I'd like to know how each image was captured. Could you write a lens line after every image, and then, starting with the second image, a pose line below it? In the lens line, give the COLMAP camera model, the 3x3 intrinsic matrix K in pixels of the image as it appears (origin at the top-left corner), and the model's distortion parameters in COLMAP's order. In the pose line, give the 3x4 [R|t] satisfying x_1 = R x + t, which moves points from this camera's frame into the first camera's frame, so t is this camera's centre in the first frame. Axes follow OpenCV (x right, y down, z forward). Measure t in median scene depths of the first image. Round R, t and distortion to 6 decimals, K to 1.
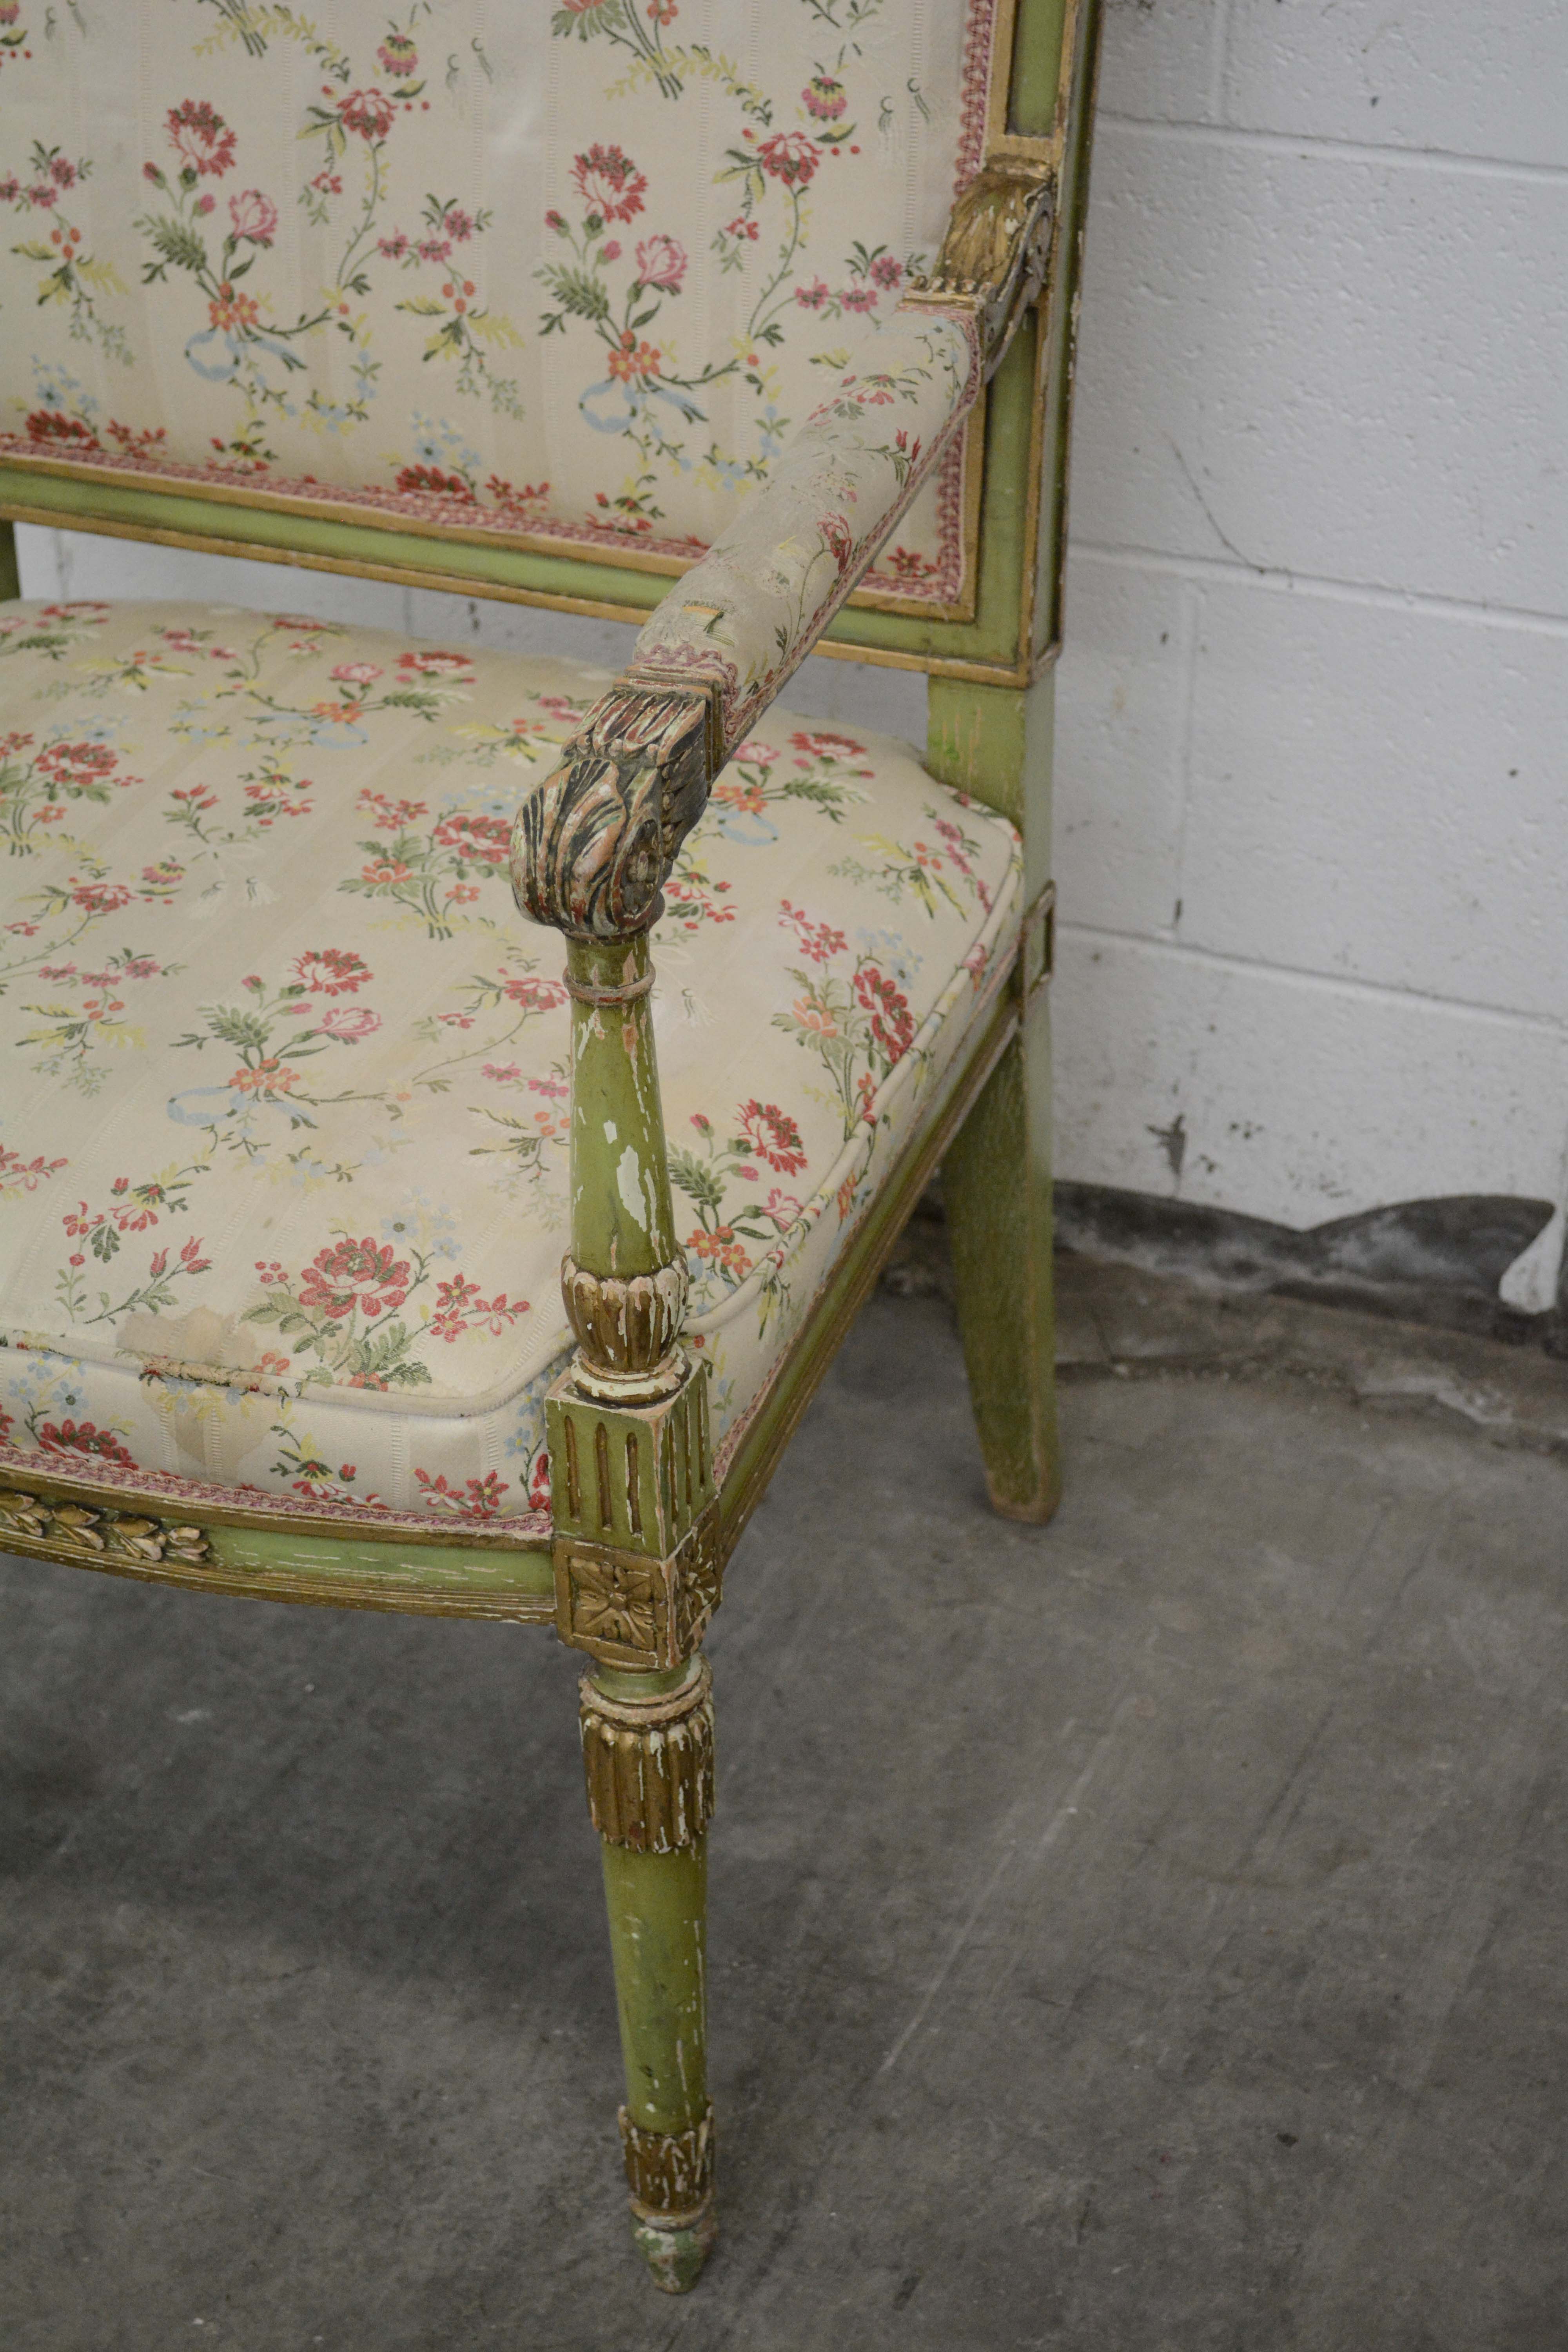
lens RADIAL K [[4255.3, 0, 752.5], [0, 4255.3, 1211.0], [0, 0, 1]] dist [0.034360, -0.106619]
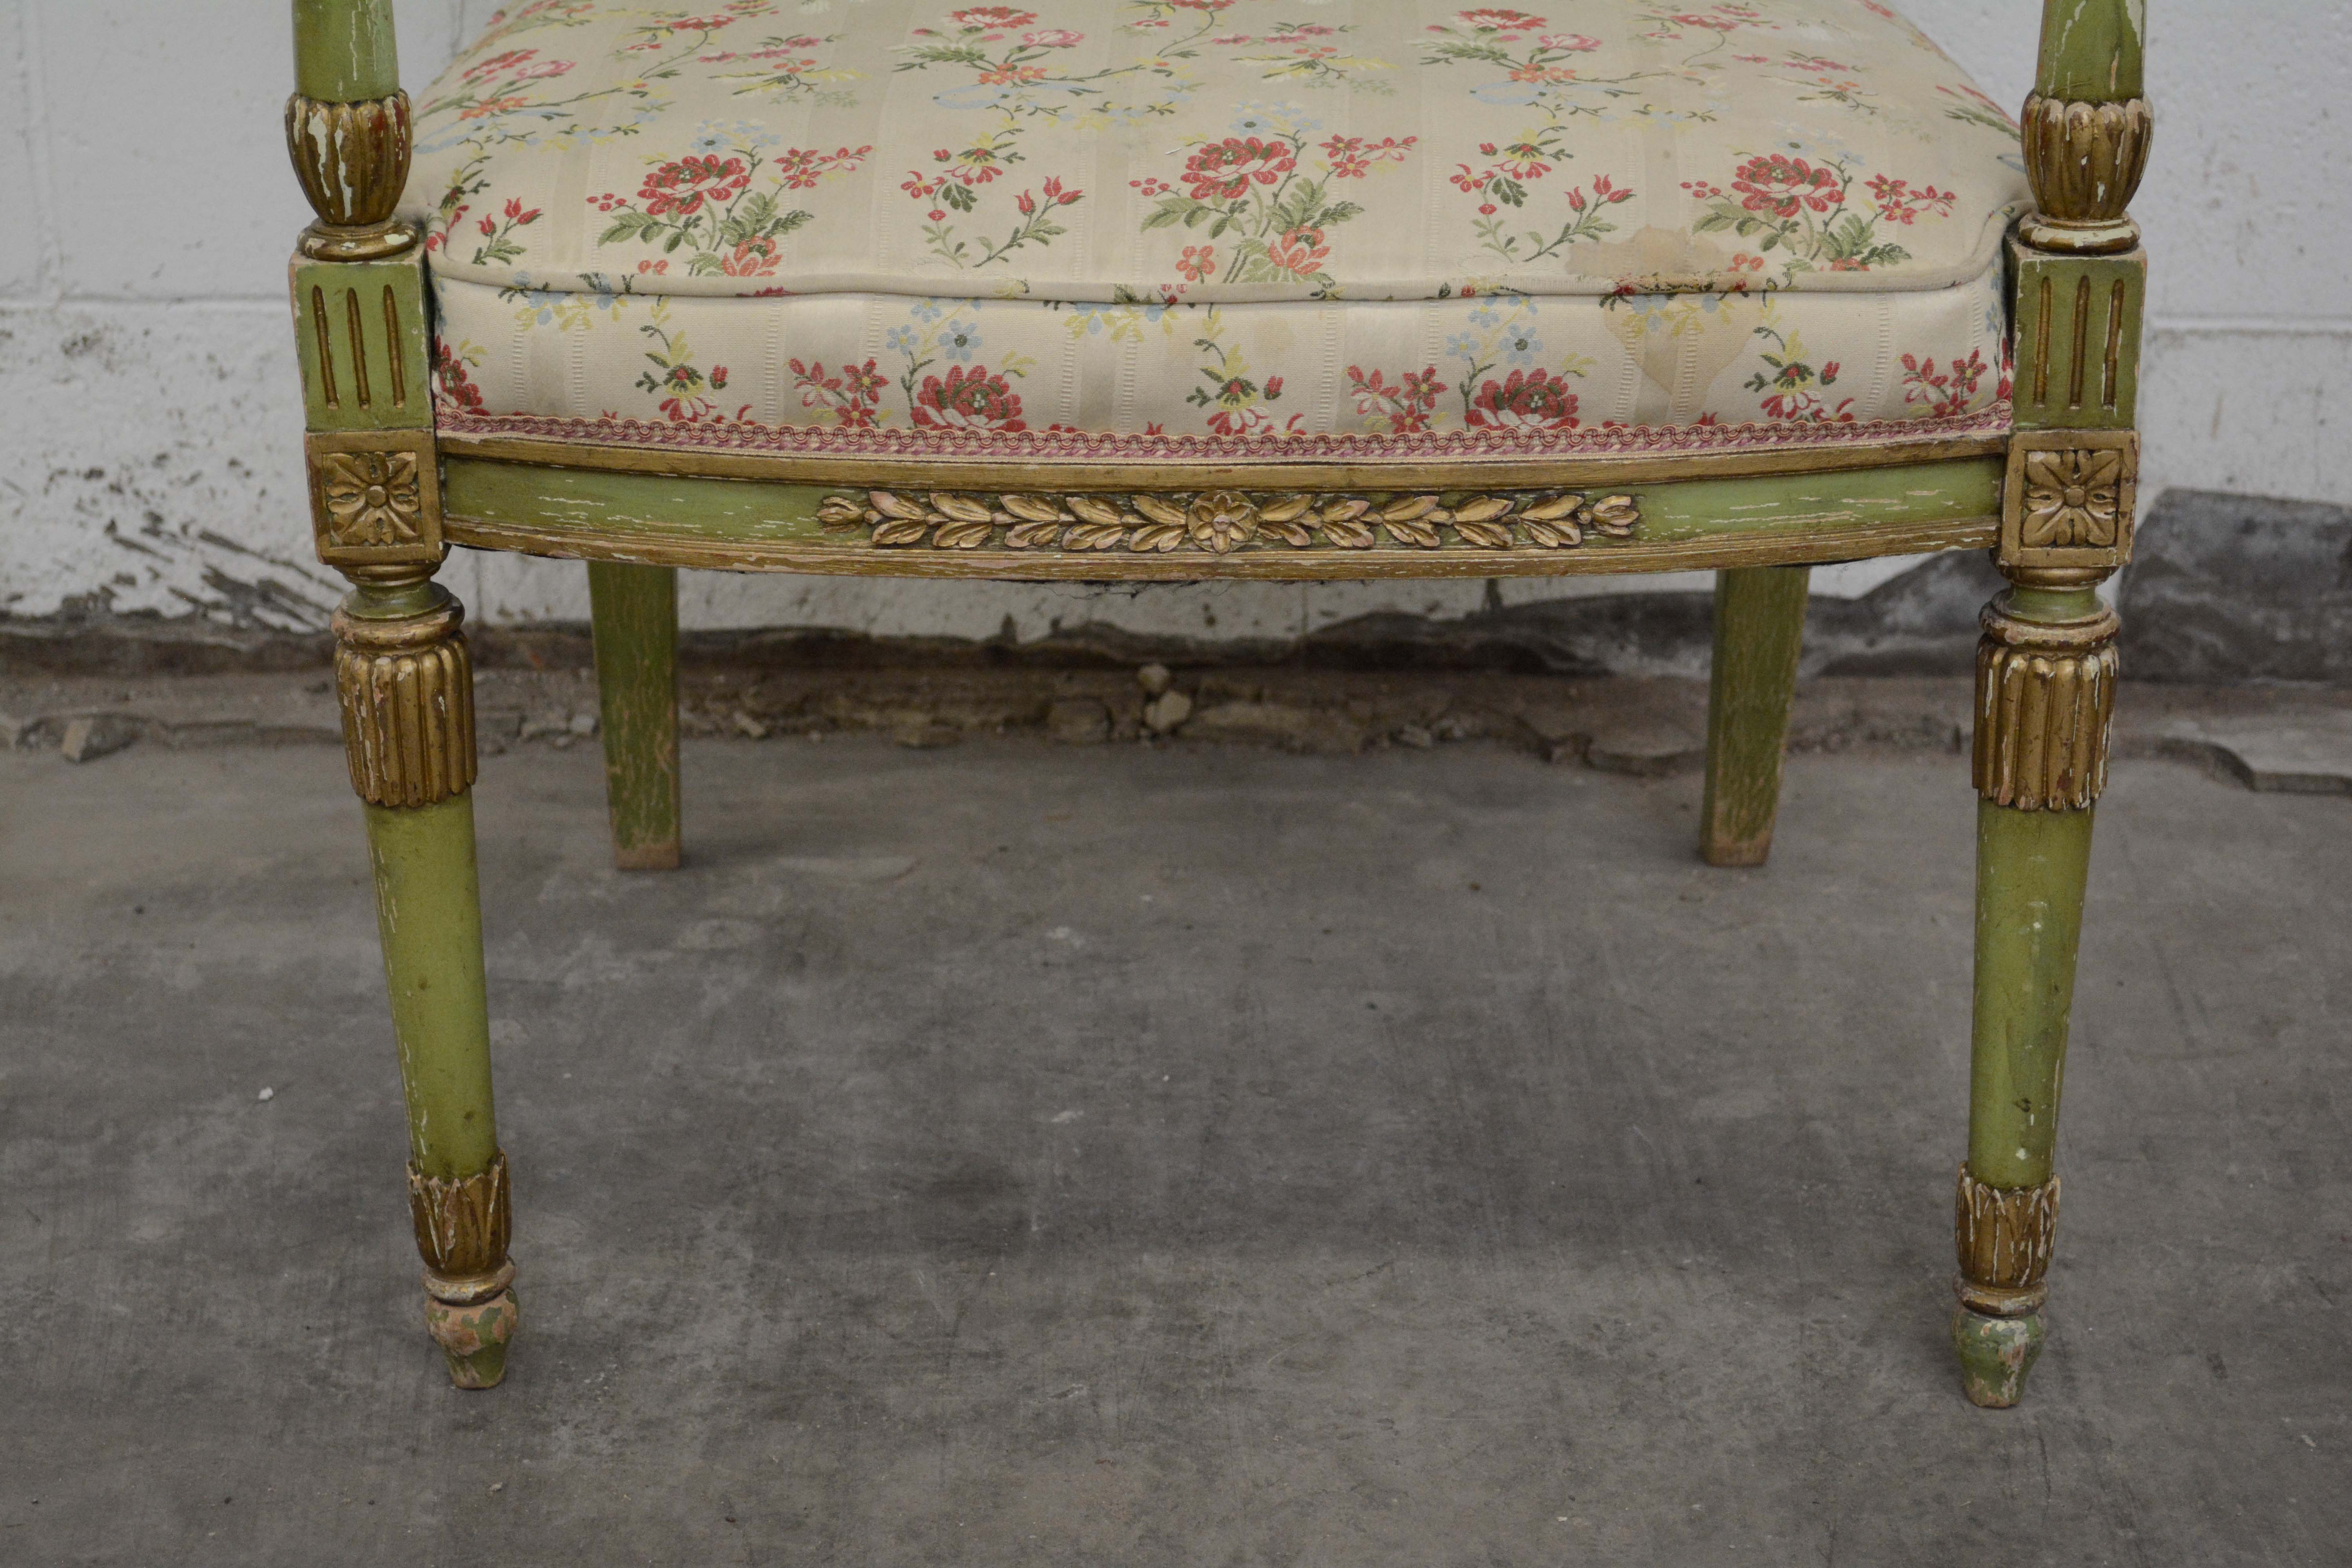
lens RADIAL K [[4505.5, 0, 1165.2], [0, 4505.5, 757.9], [0, 0, 1]] dist [0.020673, 0.054063]
pose [[0.925561, -0.111300, 0.361870, -0.500176], [0.185734, 0.966375, -0.177828, 0.244224], [-0.329910, 0.231802, 0.915110, 0.120922]]
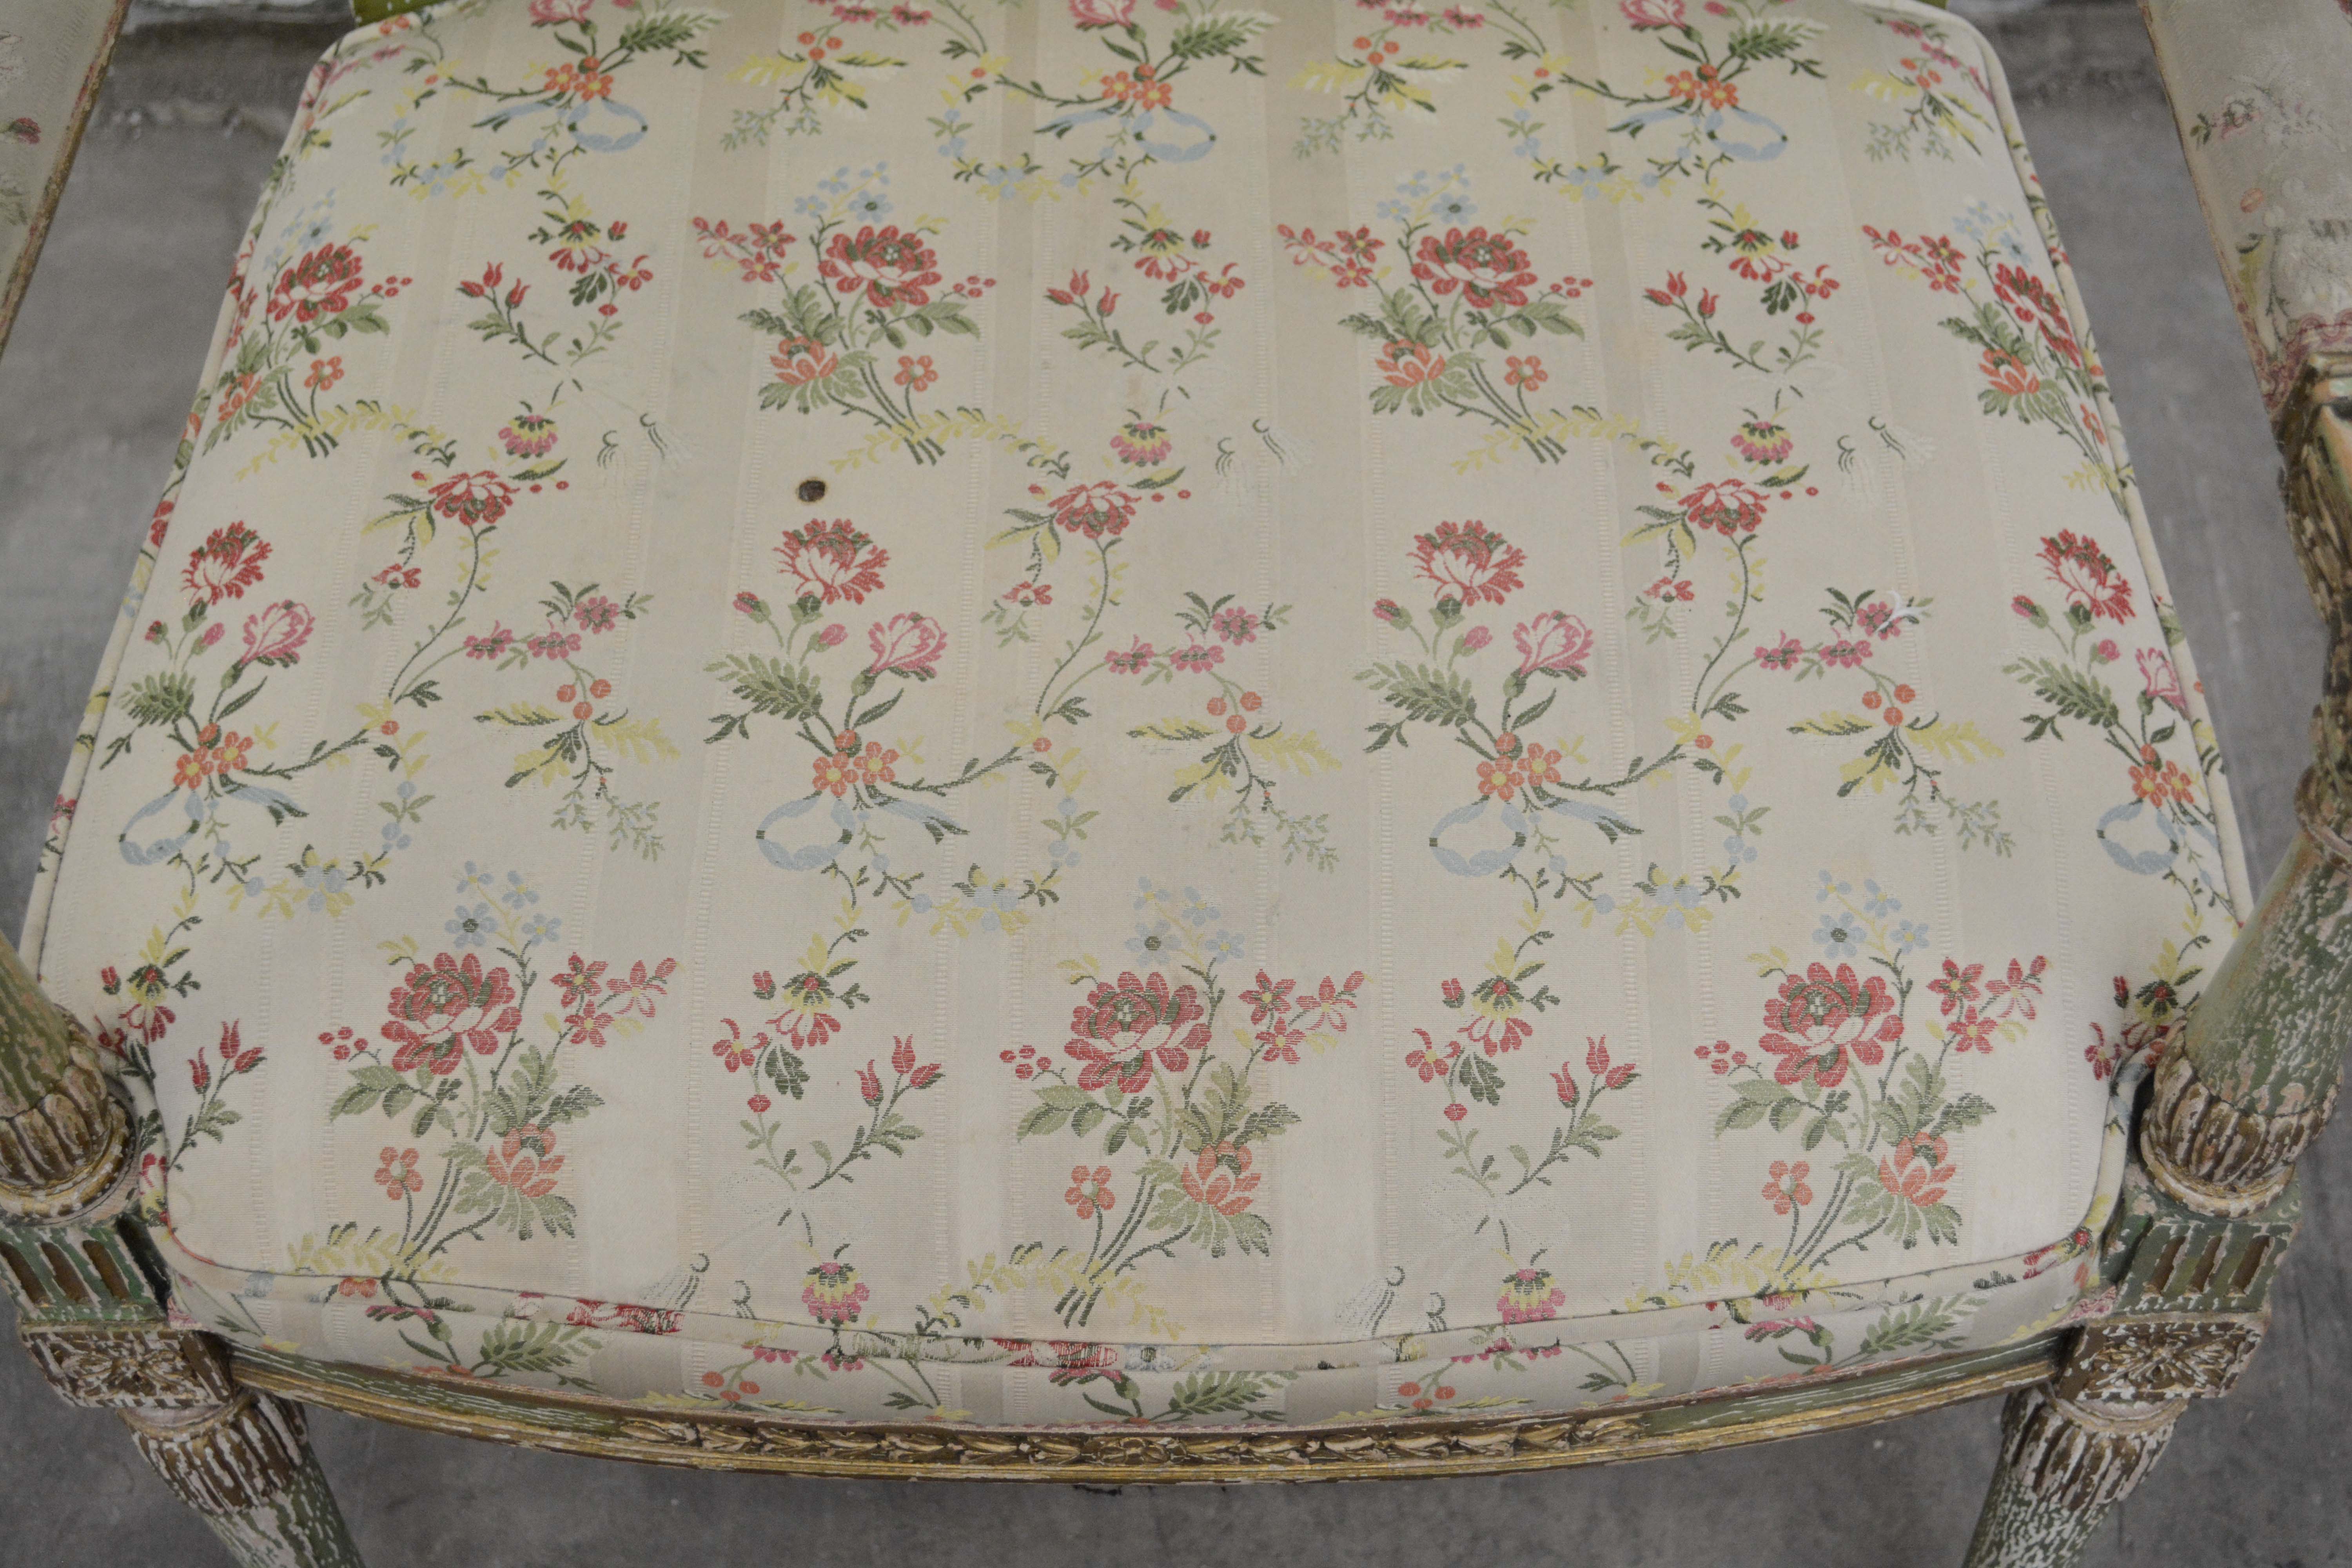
lens RADIAL K [[3363.7, 0, 1167.9], [0, 3363.7, 770.0], [0, 0, 1]] dist [-0.021258, 0.019954]
pose [[0.919036, -0.315673, 0.236057, -0.393951], [0.215239, 0.903600, 0.370376, -0.195997], [-0.330219, -0.289581, 0.898387, 0.373937]]
